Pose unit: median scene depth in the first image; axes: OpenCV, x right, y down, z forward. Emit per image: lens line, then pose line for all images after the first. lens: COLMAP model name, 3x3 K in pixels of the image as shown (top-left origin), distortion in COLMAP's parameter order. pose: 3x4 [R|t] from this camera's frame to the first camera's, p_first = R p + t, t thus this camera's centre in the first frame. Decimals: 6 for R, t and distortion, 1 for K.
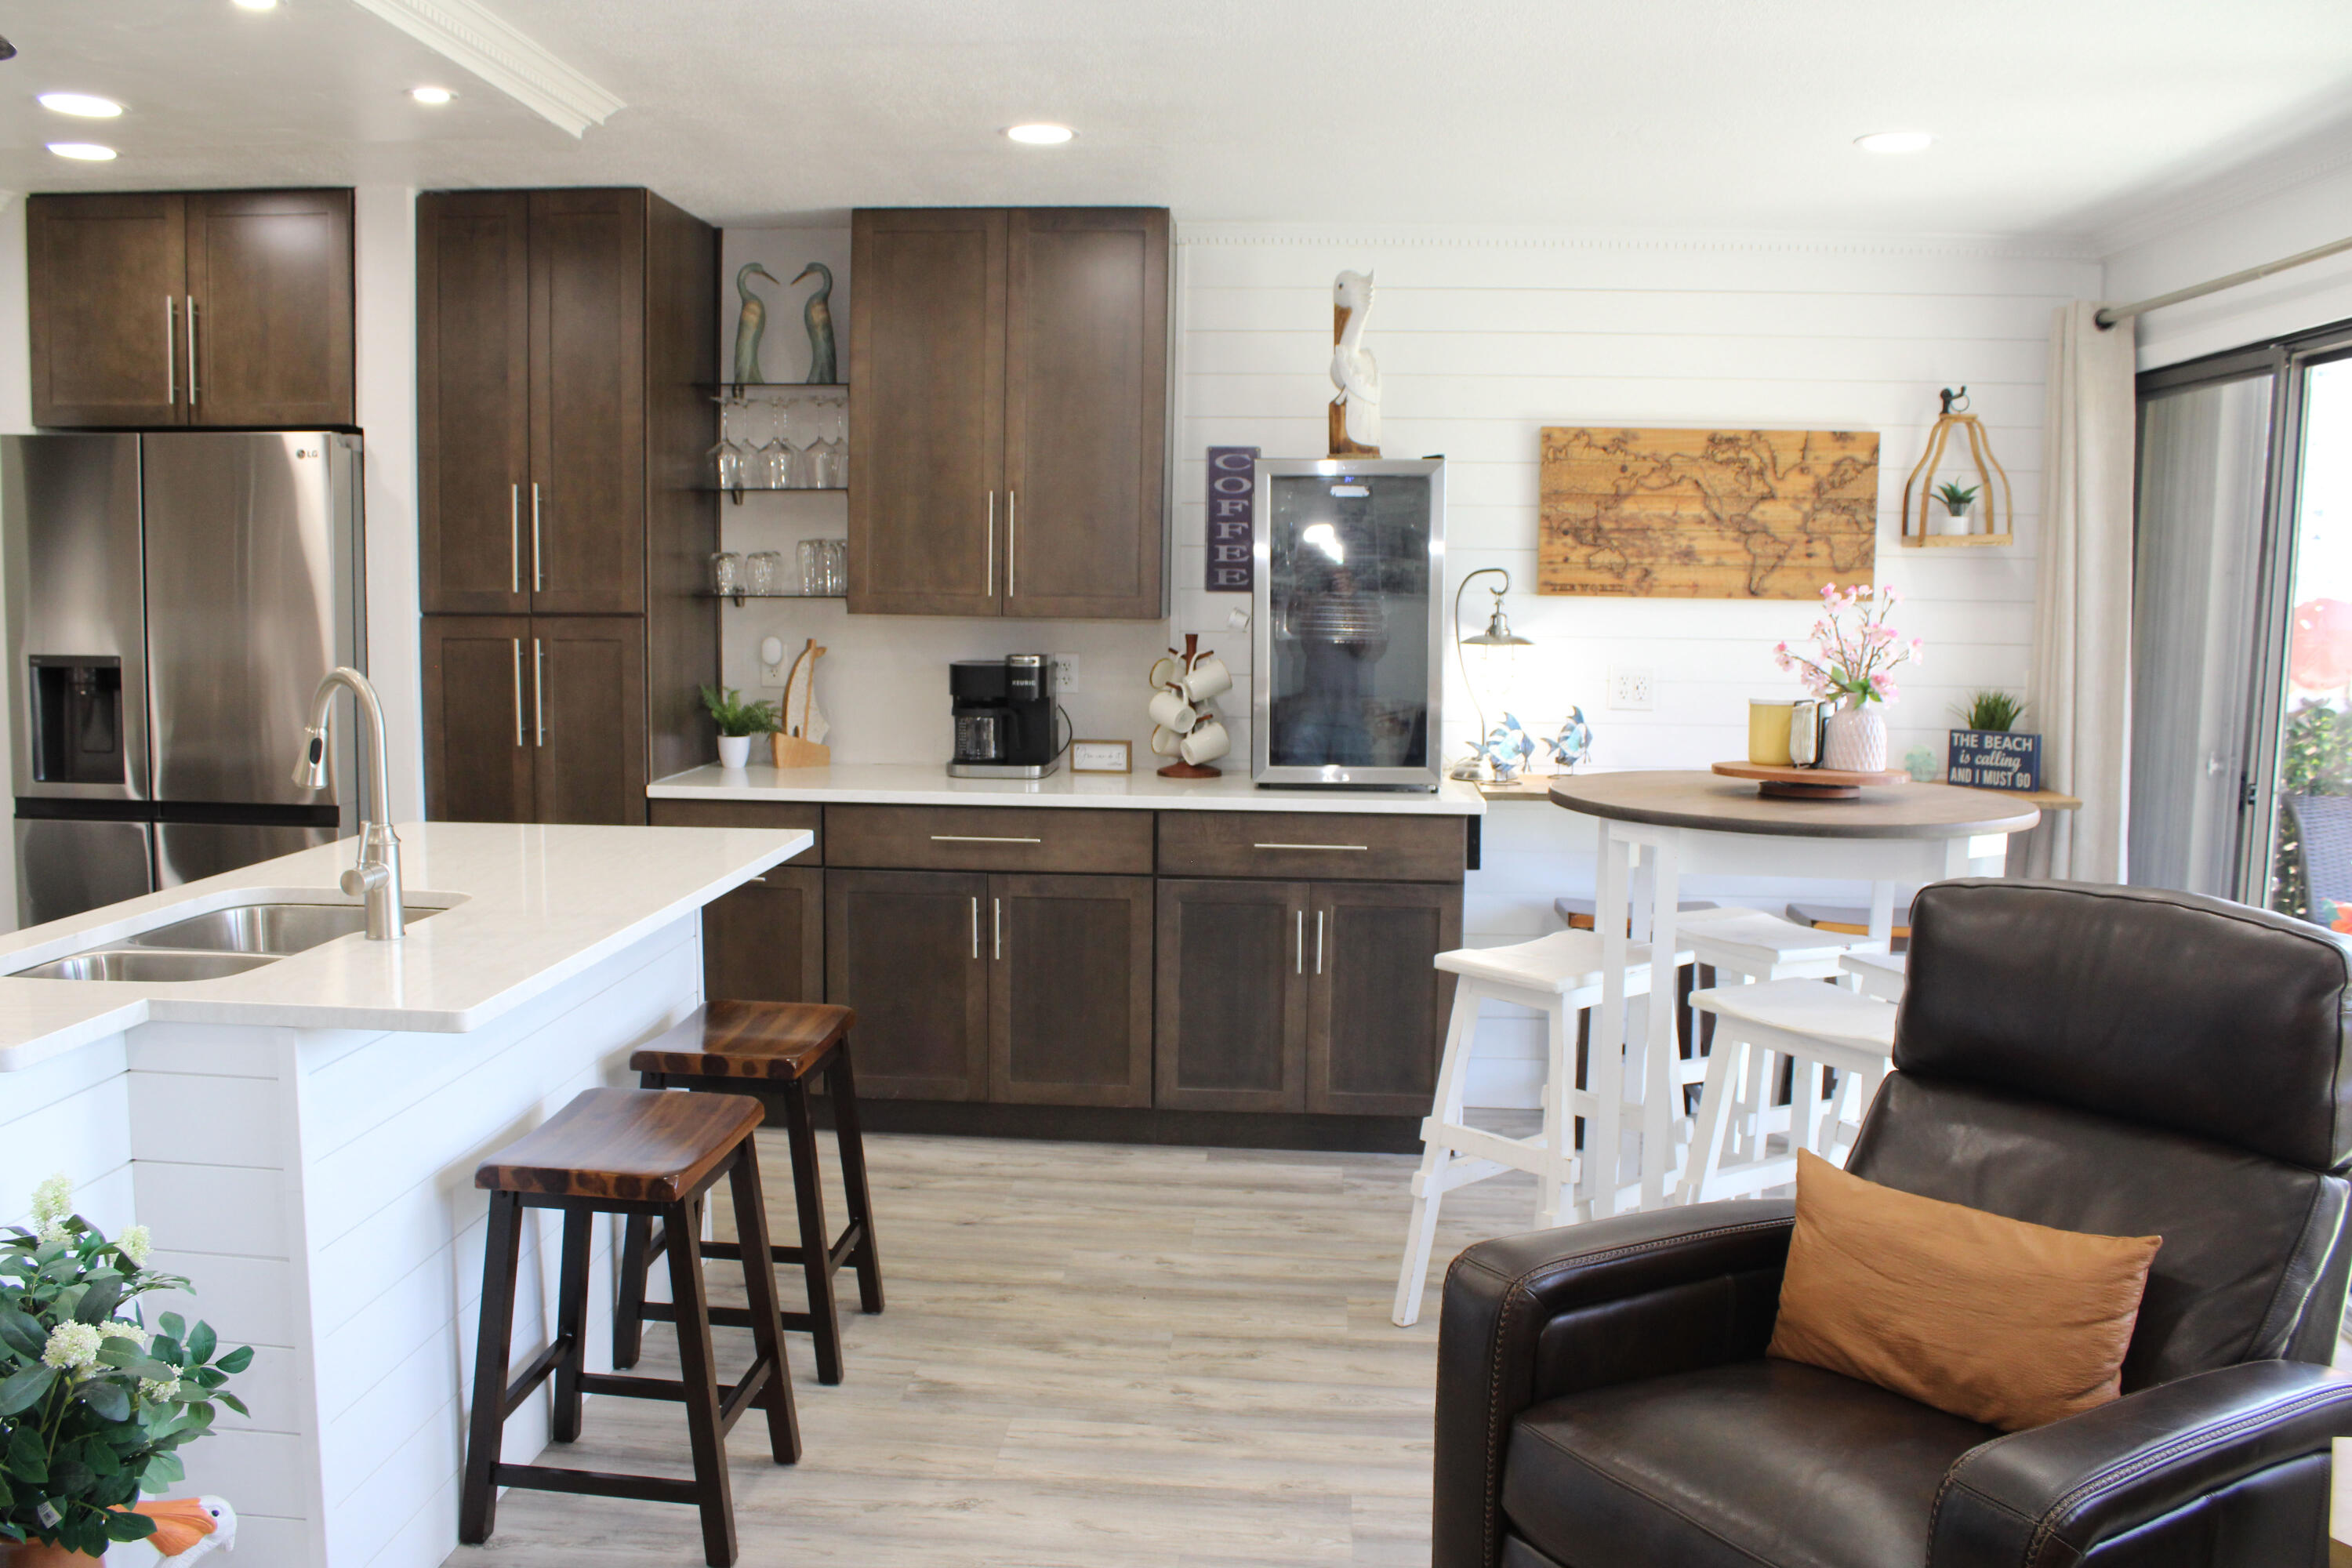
lens RADIAL K [[1947.2, 0, 1154.6], [0, 1947.2, 789.6], [0, 0, 1]] dist [-0.166579, 0.144281]
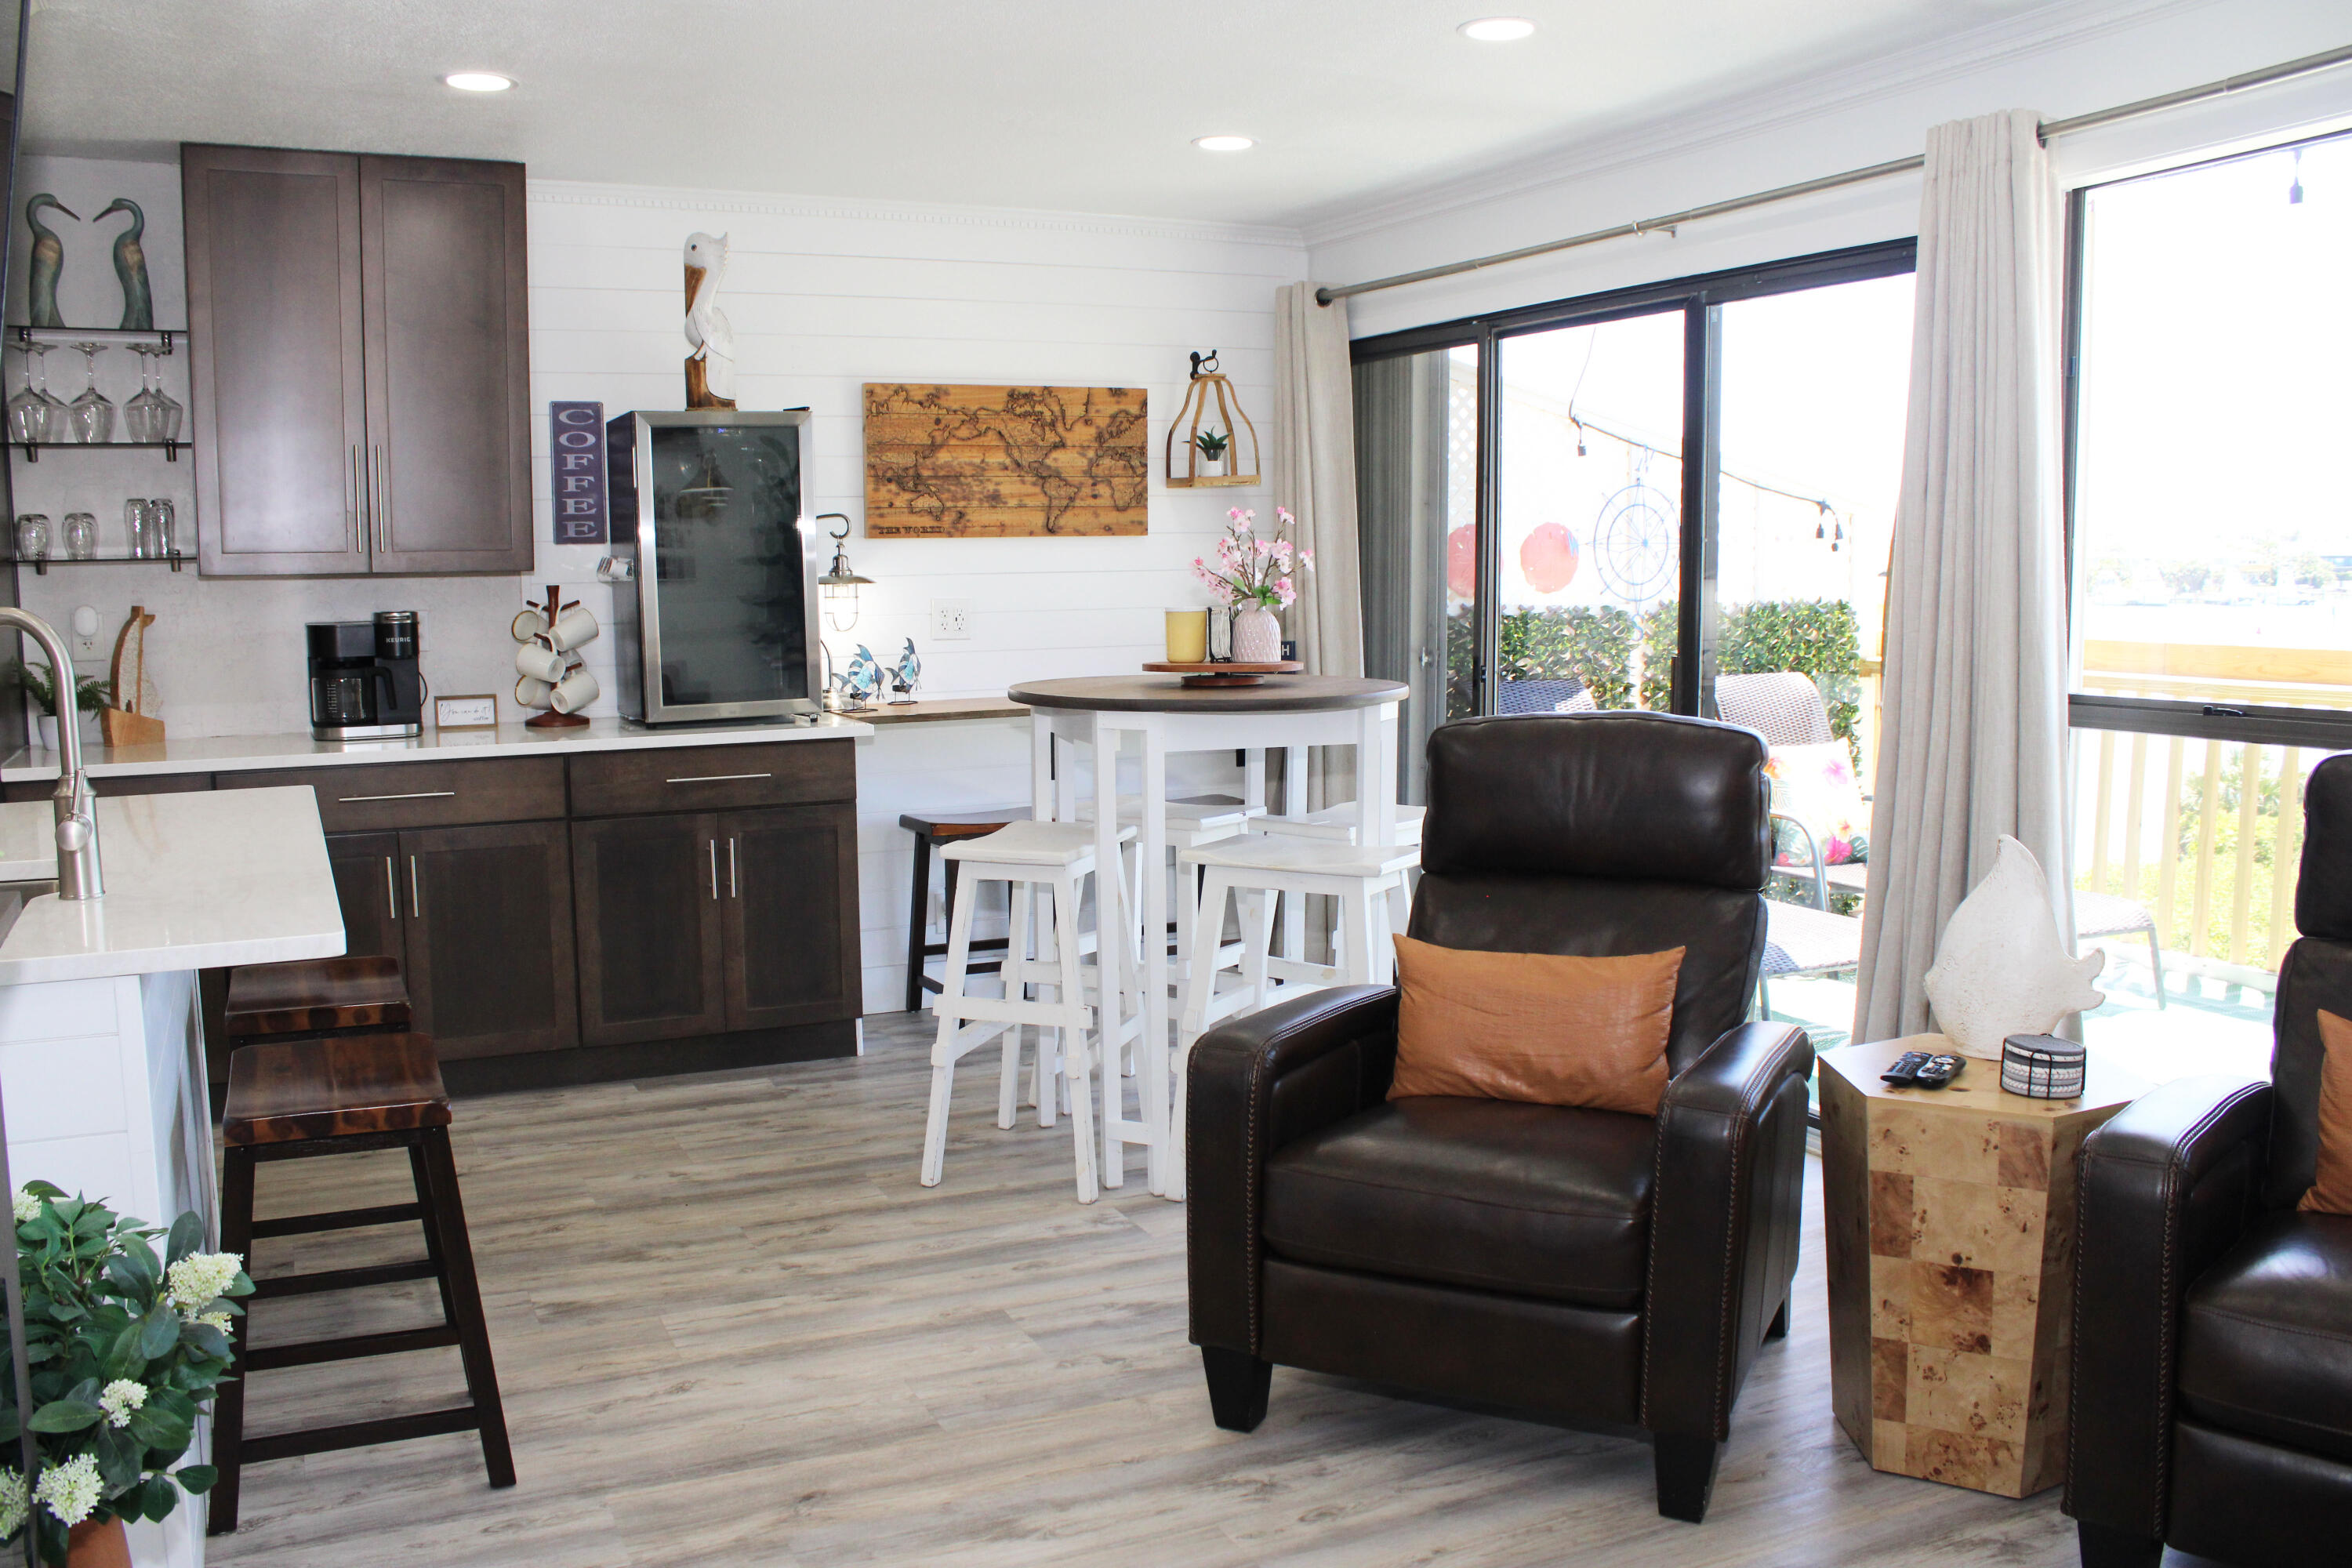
lens RADIAL K [[1947.2, 0, 1154.6], [0, 1947.2, 789.6], [0, 0, 1]] dist [-0.166579, 0.144281]
pose [[0.867071, -0.079654, 0.491776, -0.214864], [0.074434, 0.996768, 0.030210, 0.020199], [-0.492593, 0.010411, 0.870198, -0.026926]]
